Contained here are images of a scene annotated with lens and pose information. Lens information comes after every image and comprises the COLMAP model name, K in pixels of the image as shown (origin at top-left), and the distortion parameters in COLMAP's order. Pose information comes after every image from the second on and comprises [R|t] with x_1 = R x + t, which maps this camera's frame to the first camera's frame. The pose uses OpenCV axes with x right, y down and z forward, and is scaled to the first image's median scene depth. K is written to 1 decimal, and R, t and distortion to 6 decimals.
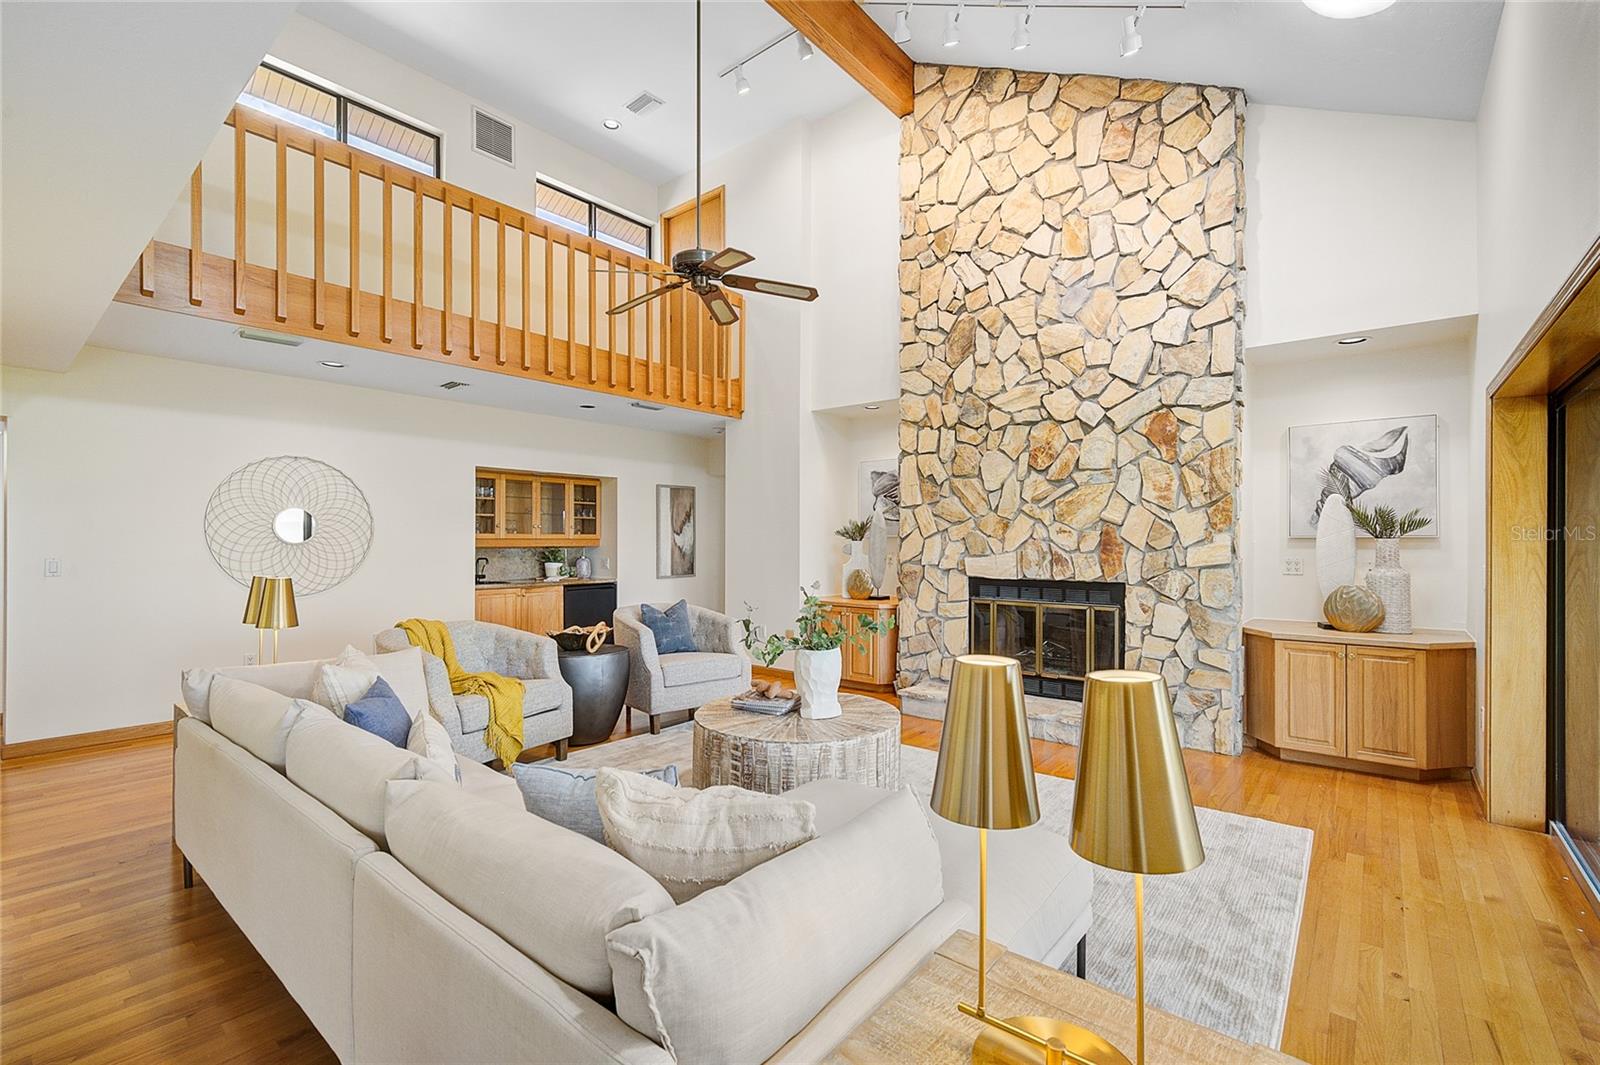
lens RADIAL K [[690.4, 0, 806.6], [0, 690.4, 540.2], [0, 0, 1]] dist [-0.008779, 0.005647]
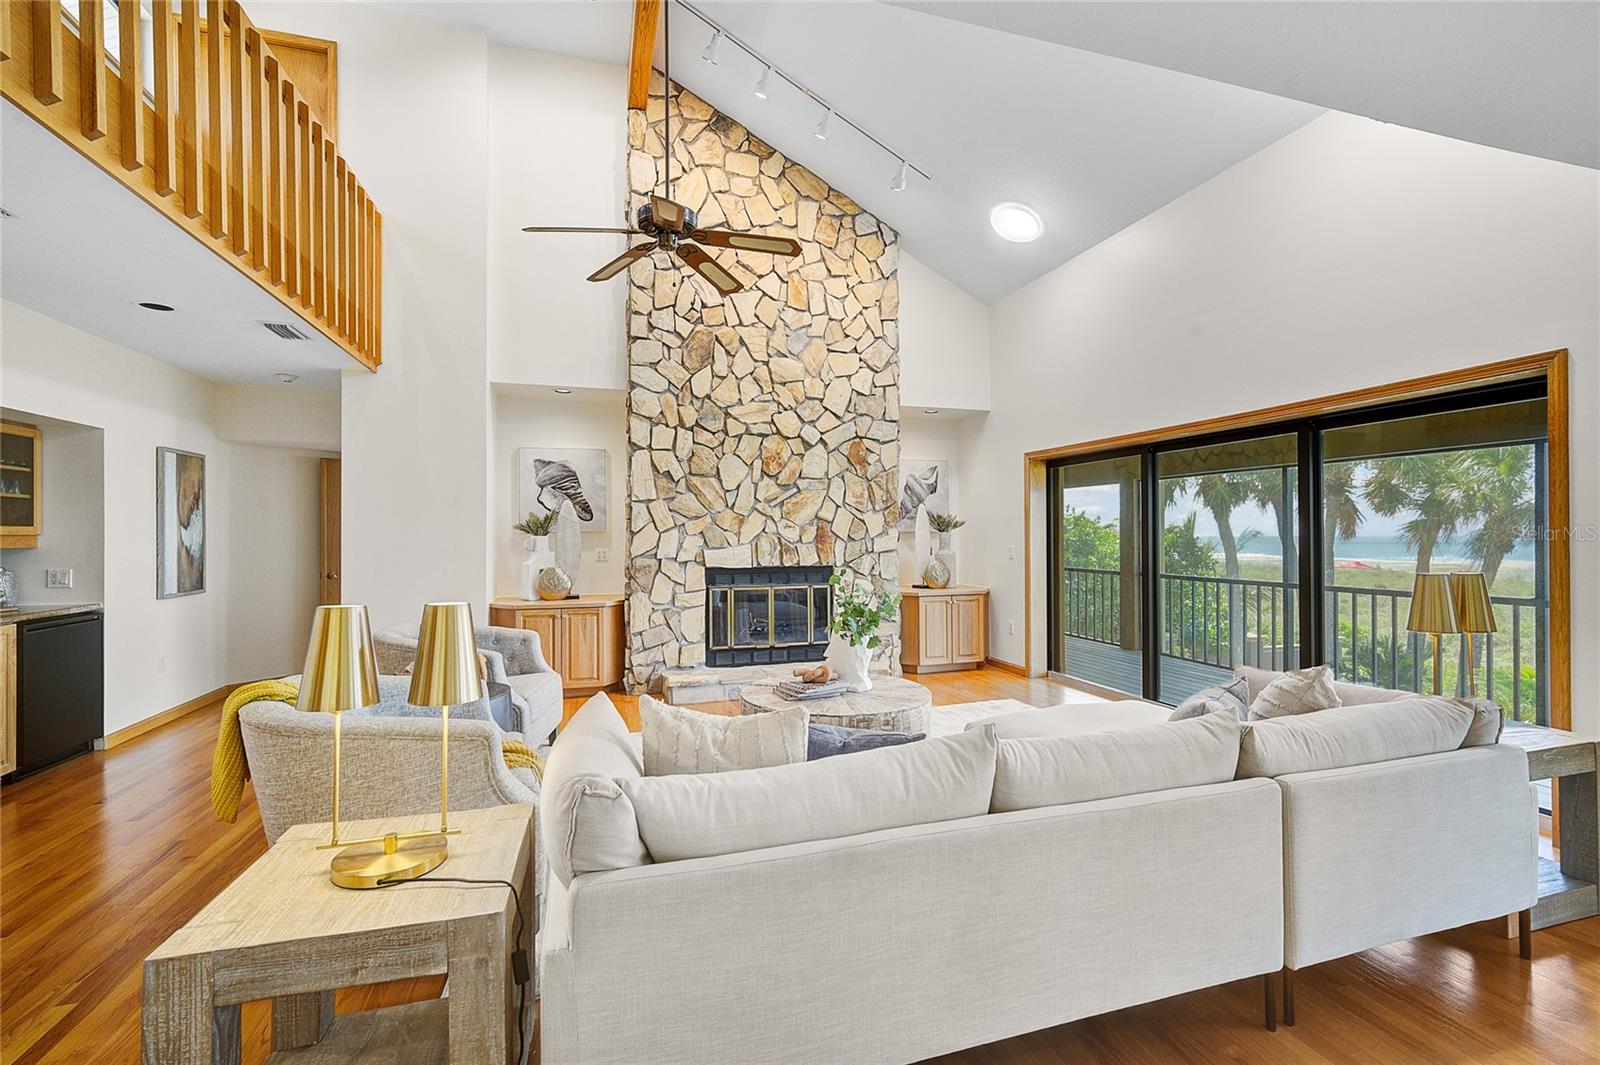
lens RADIAL K [[690.4, 0, 799.2], [0, 690.4, 532.5], [0, 0, 1]] dist [-0.008779, 0.005647]
pose [[0.561251, 0.000363, 0.827645, -0.626686], [0.006006, 0.999972, -0.004511, 0.003408], [-0.827624, 0.007503, 0.561233, 0.284511]]
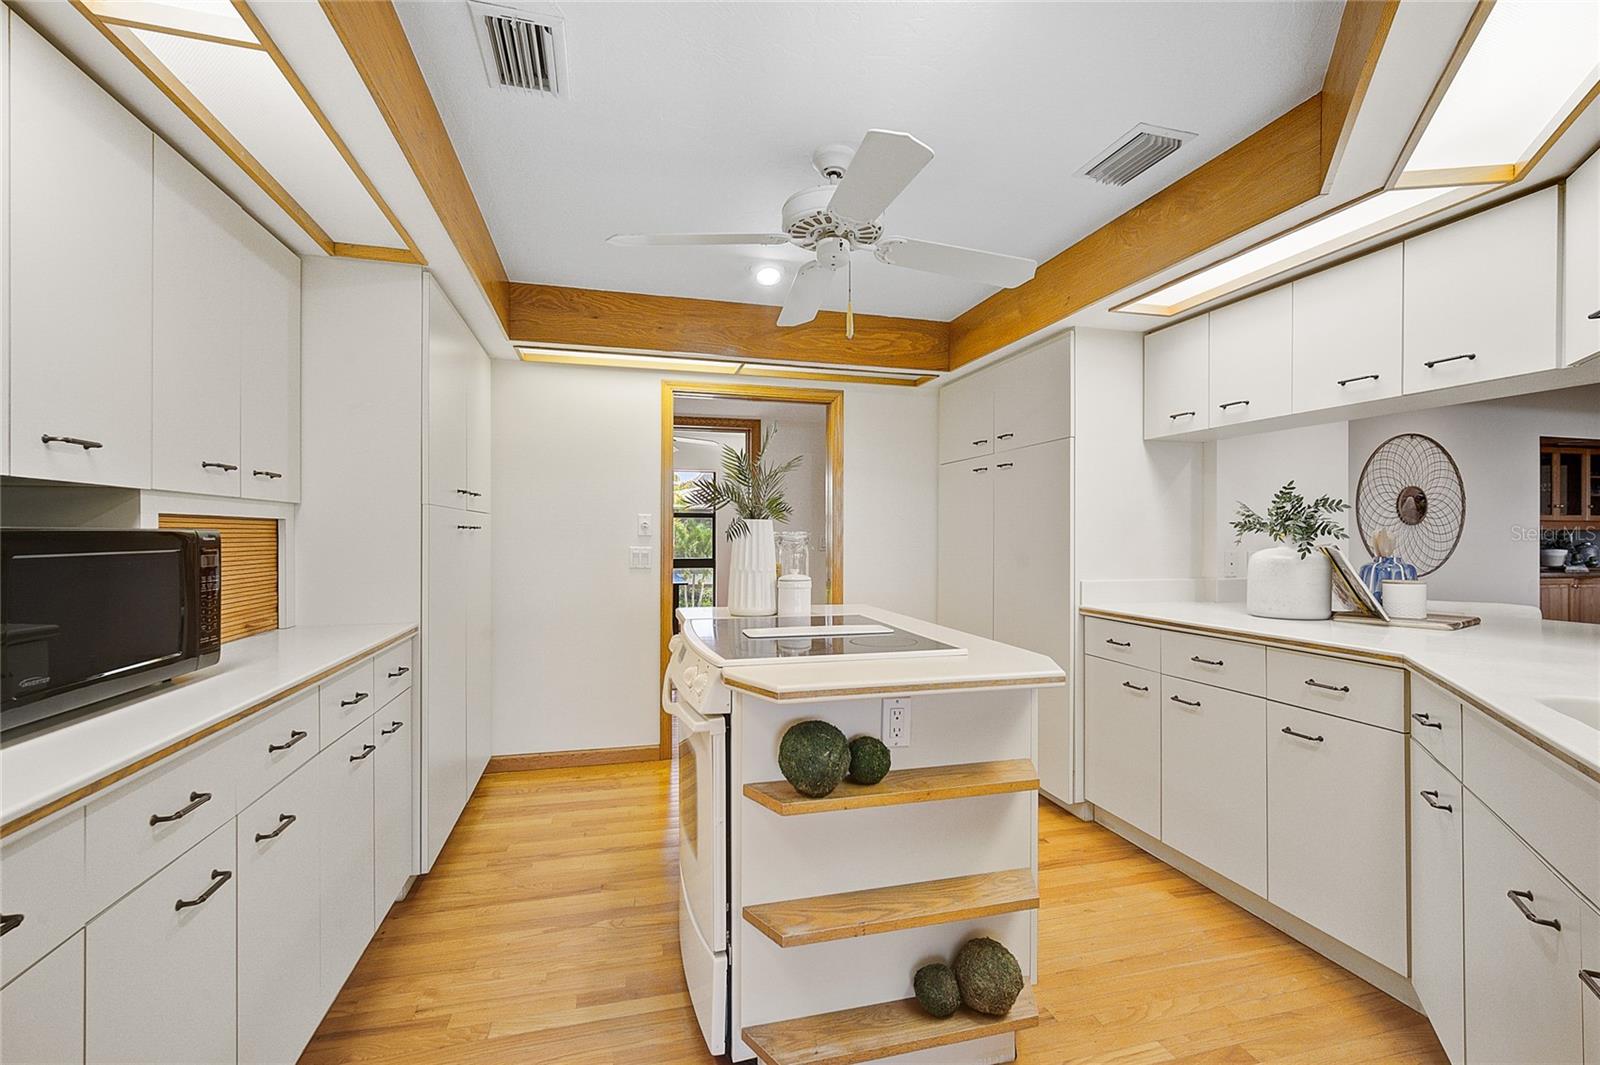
lens RADIAL K [[690.4, 0, 794.4], [0, 690.4, 531.4], [0, 0, 1]] dist [-0.008779, 0.005647]
pose [[0.807807, -0.005171, -0.589424, -0.906387], [0.000954, 0.999972, -0.007466, 0.023476], [0.589446, 0.005468, 0.807789, -0.326838]]
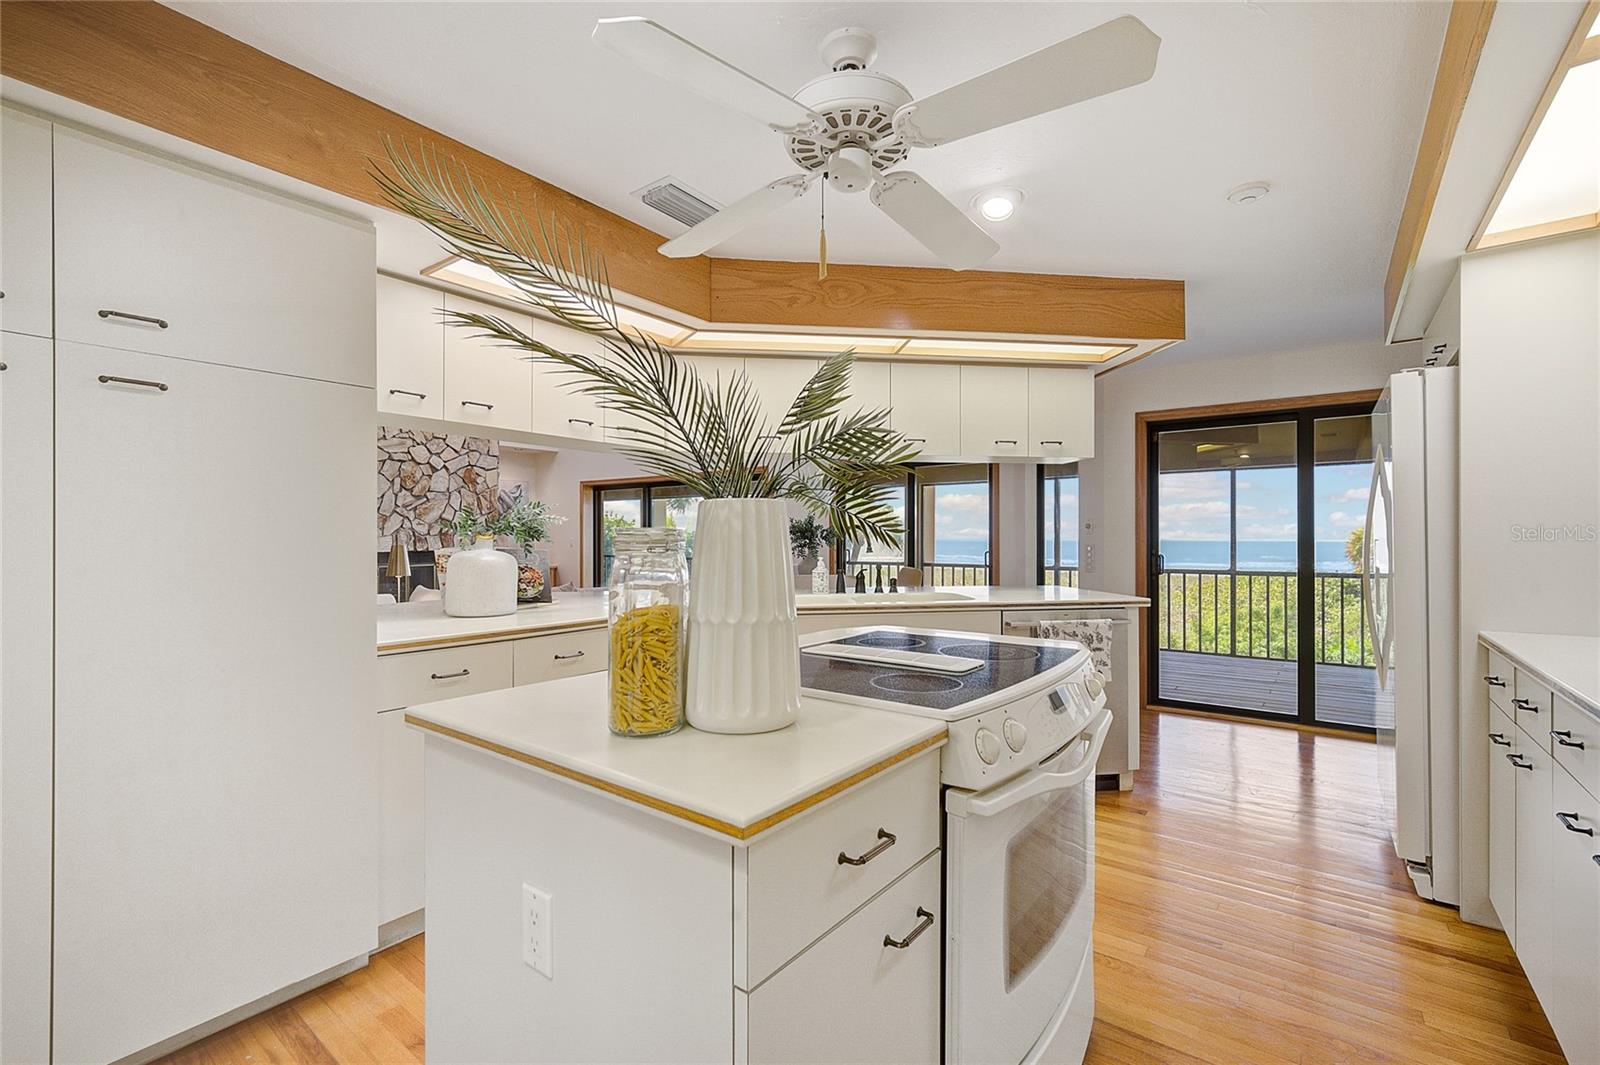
lens RADIAL K [[690.4, 0, 809.3], [0, 690.4, 528.6], [0, 0, 1]] dist [-0.008779, 0.005647]
pose [[-0.050934, 0.005757, 0.998685, -1.460471], [0.006660, 0.999963, -0.005425, 0.015475], [-0.998680, 0.006375, -0.050971, 0.067384]]
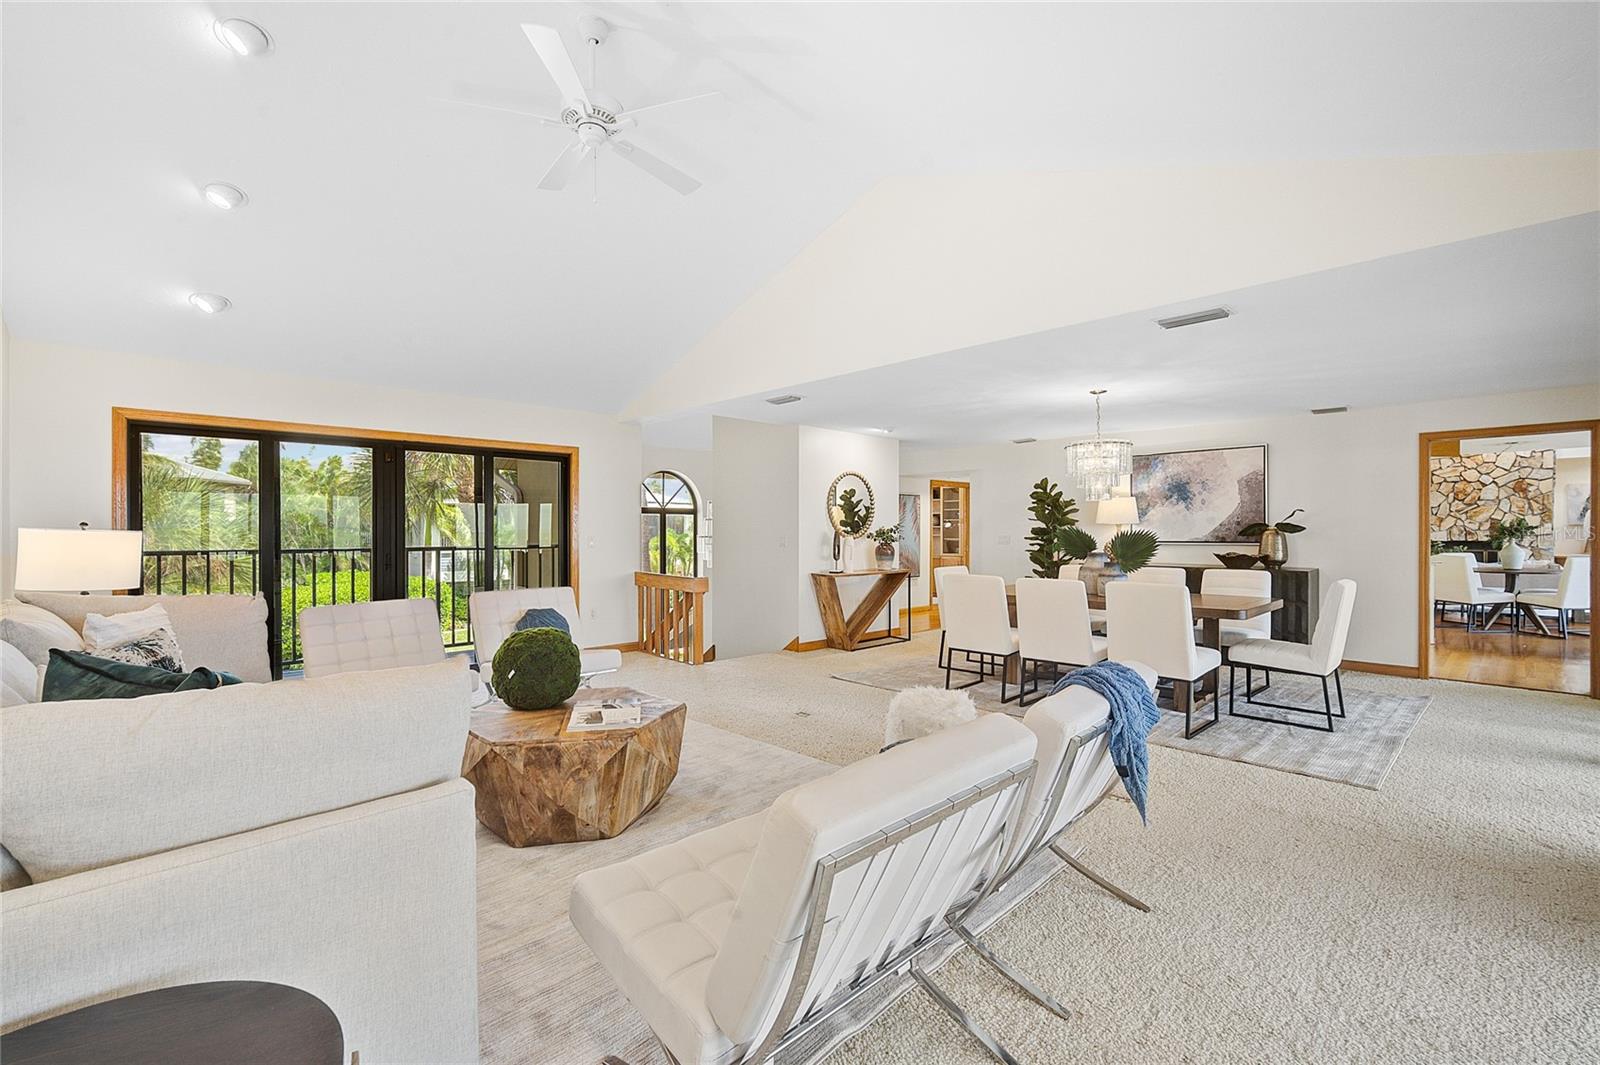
lens RADIAL K [[690.4, 0, 806.4], [0, 690.4, 534.6], [0, 0, 1]] dist [-0.008779, 0.005647]
pose [[0.993470, -0.003128, -0.114047, -1.858757], [0.003720, 0.999981, 0.004982, 0.010254], [0.114029, -0.005374, 0.993463, -1.921003]]
